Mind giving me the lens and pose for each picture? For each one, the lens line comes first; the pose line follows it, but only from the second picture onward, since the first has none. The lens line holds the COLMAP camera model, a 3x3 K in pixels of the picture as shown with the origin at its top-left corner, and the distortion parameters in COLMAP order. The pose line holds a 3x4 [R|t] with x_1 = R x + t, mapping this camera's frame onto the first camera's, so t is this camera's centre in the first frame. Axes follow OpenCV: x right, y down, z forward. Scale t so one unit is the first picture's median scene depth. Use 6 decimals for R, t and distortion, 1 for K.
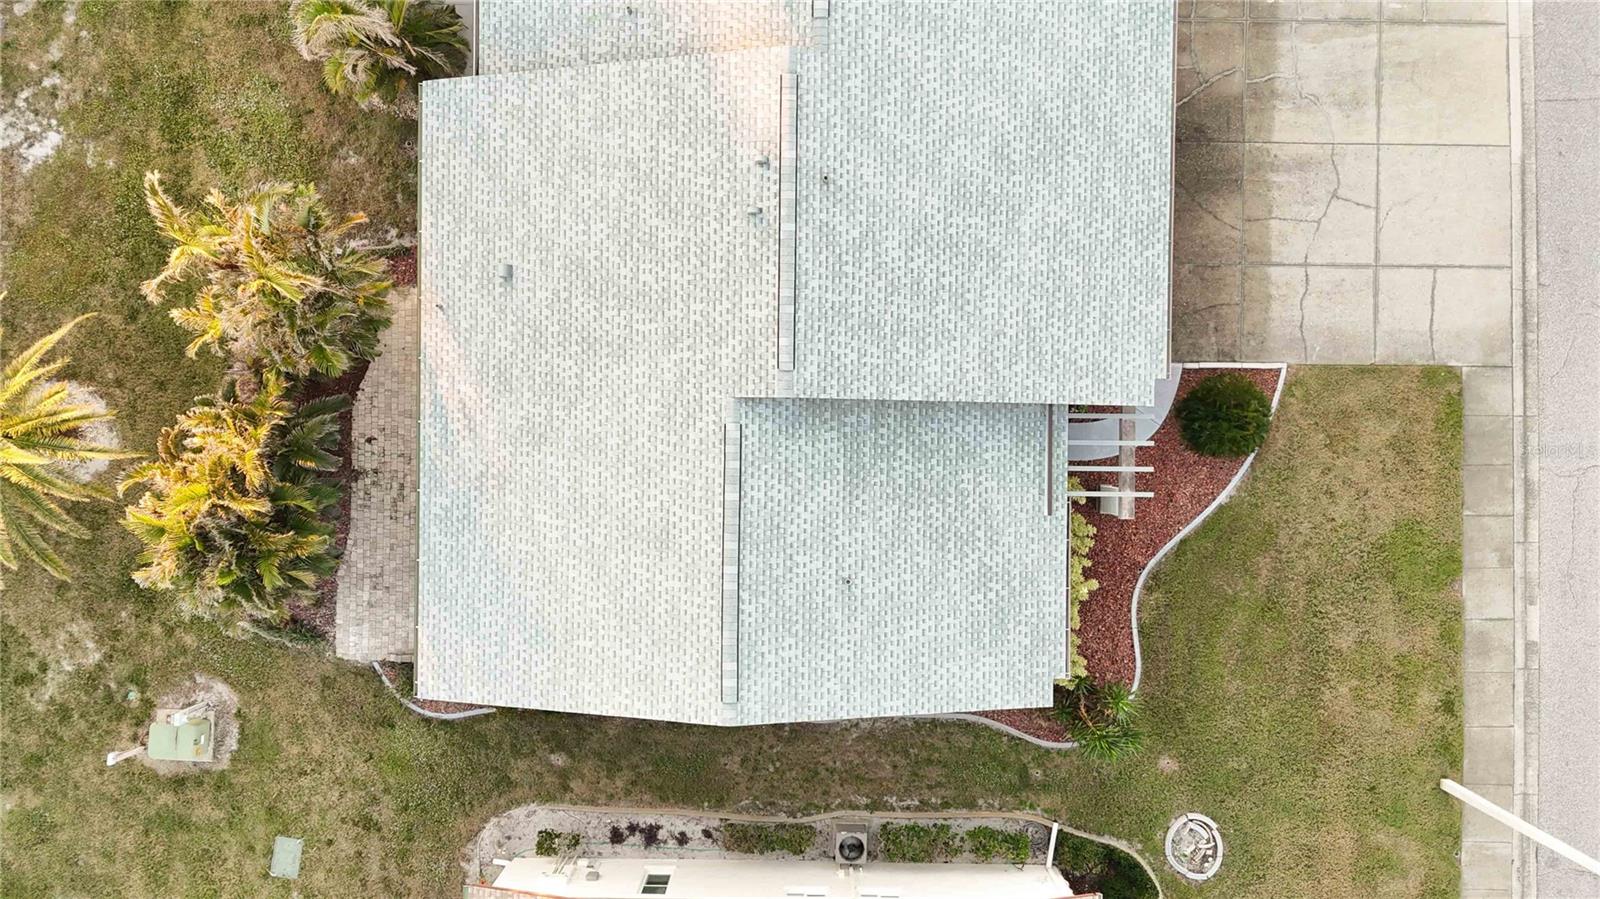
lens RADIAL K [[1180.1, 0, 800.0], [0, 1180.1, 449.5], [0, 0, 1]] dist [0.073583, -0.069420]
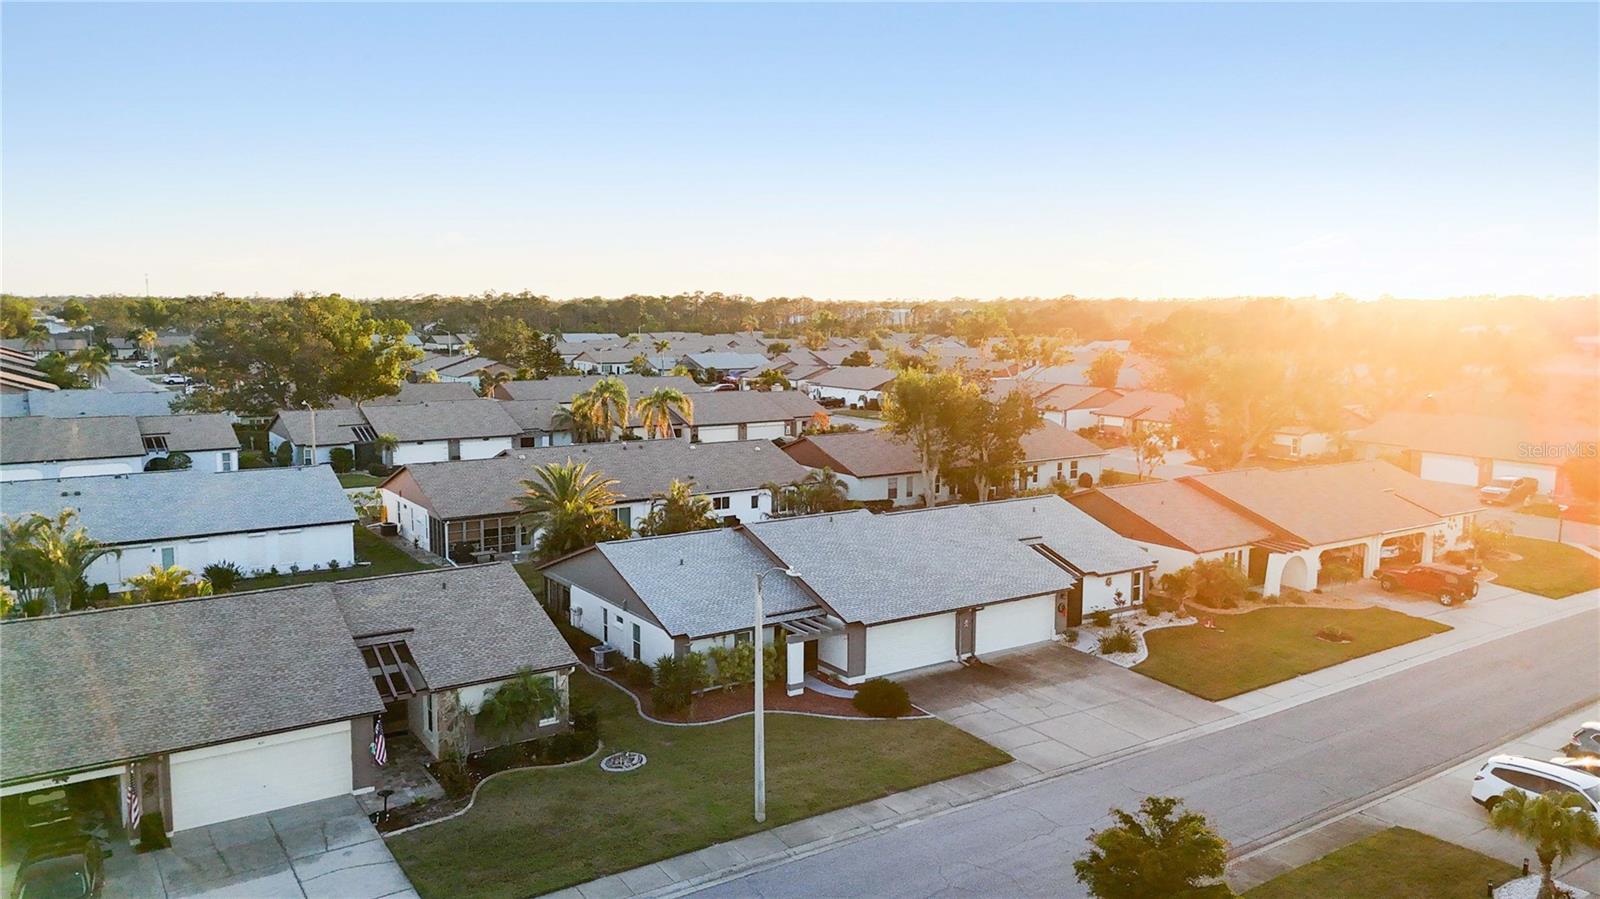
lens RADIAL K [[1180.1, 0, 800.0], [0, 1180.1, 449.5], [0, 0, 1]] dist [0.073583, -0.069420]
pose [[0.566044, 0.095122, -0.818869, 1.508165], [-0.824338, 0.055815, -0.563340, 0.900673], [-0.007881, 0.993900, 0.110006, 0.489388]]
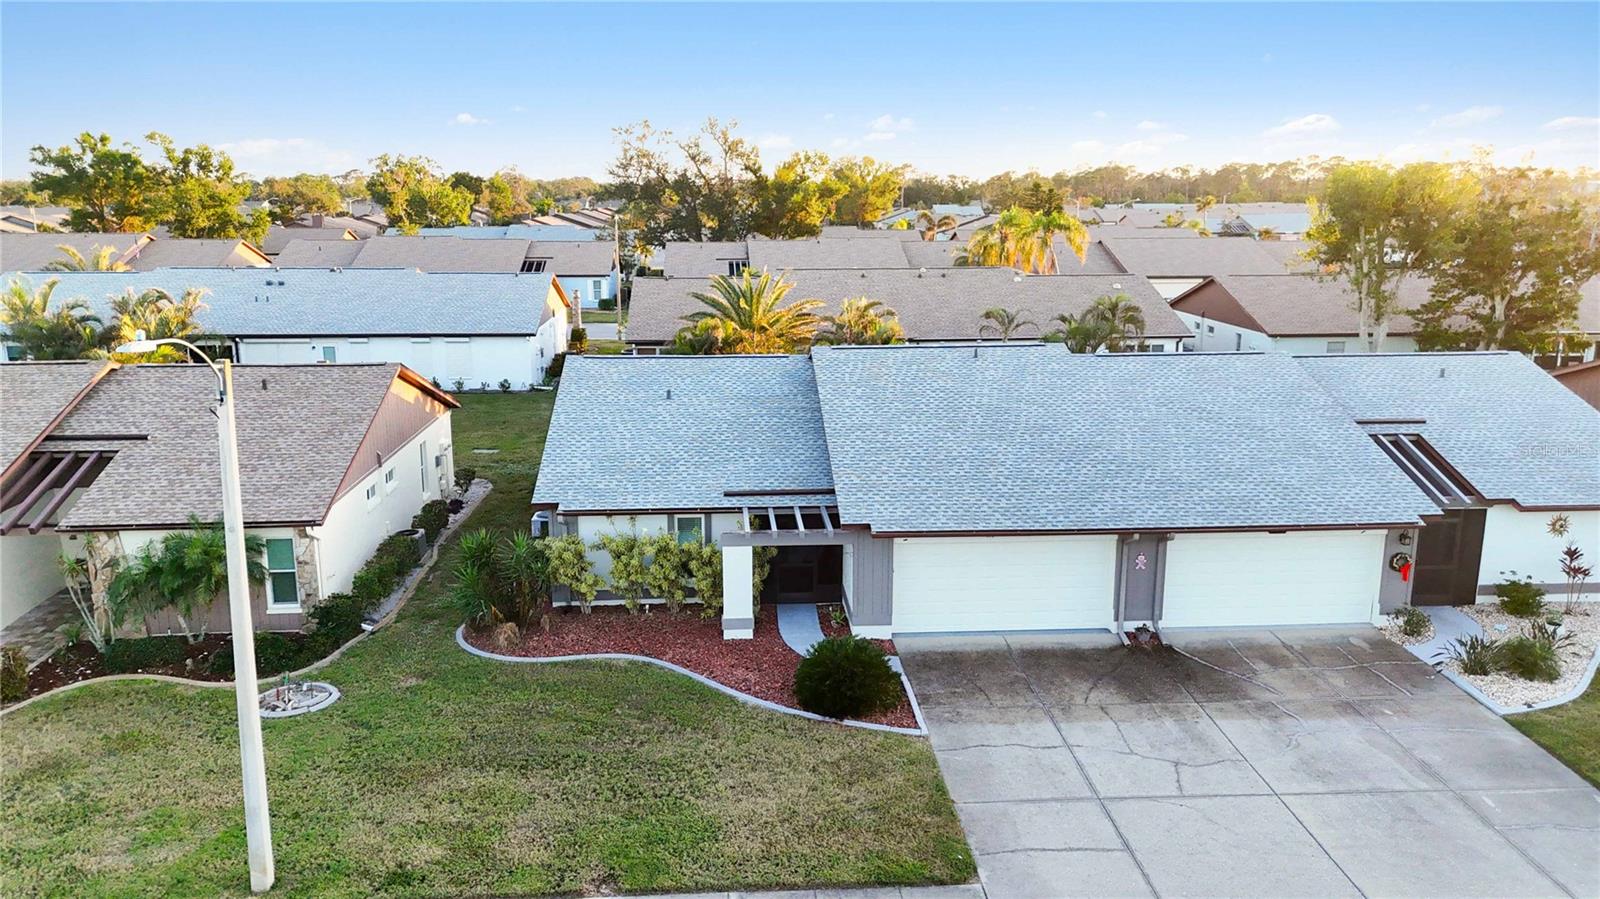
lens RADIAL K [[1180.1, 0, 800.0], [0, 1180.1, 449.5], [0, 0, 1]] dist [0.073583, -0.069420]
pose [[0.083418, 0.204134, -0.975382, 1.071532], [-0.996460, 0.006881, -0.083781, 0.066903], [-0.010391, 0.978919, 0.203985, 0.672578]]
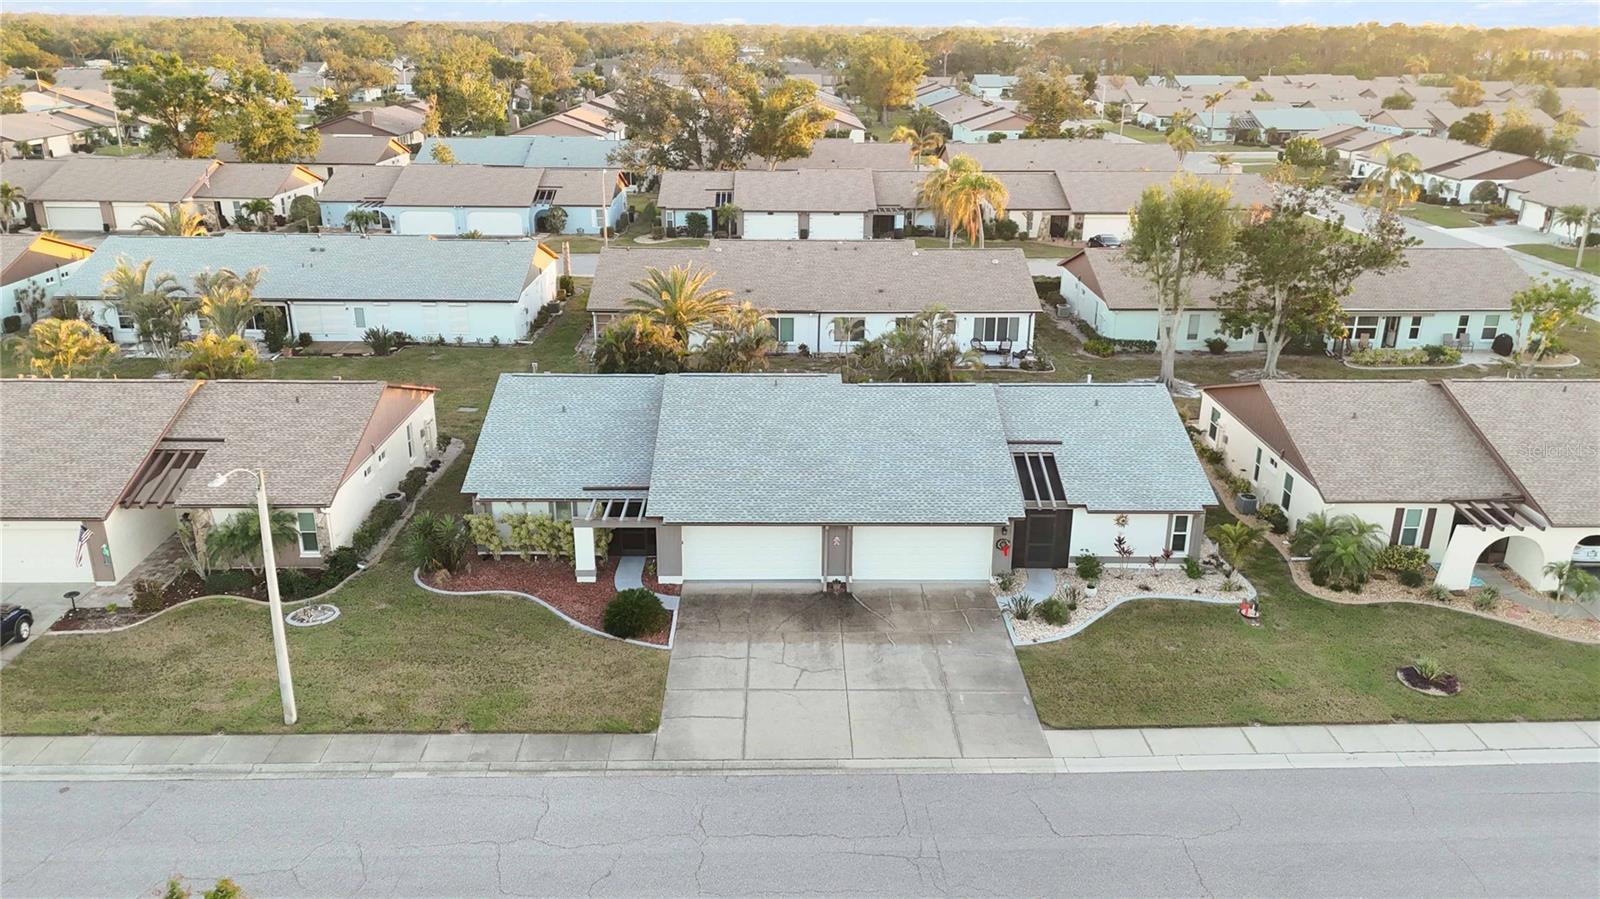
lens RADIAL K [[1180.1, 0, 800.0], [0, 1180.1, 449.5], [0, 0, 1]] dist [0.073583, -0.069420]
pose [[0.026238, 0.328300, -0.944209, 1.528763], [-0.999504, -0.007855, -0.030506, -0.168425], [-0.017432, 0.944541, 0.327931, 0.374245]]
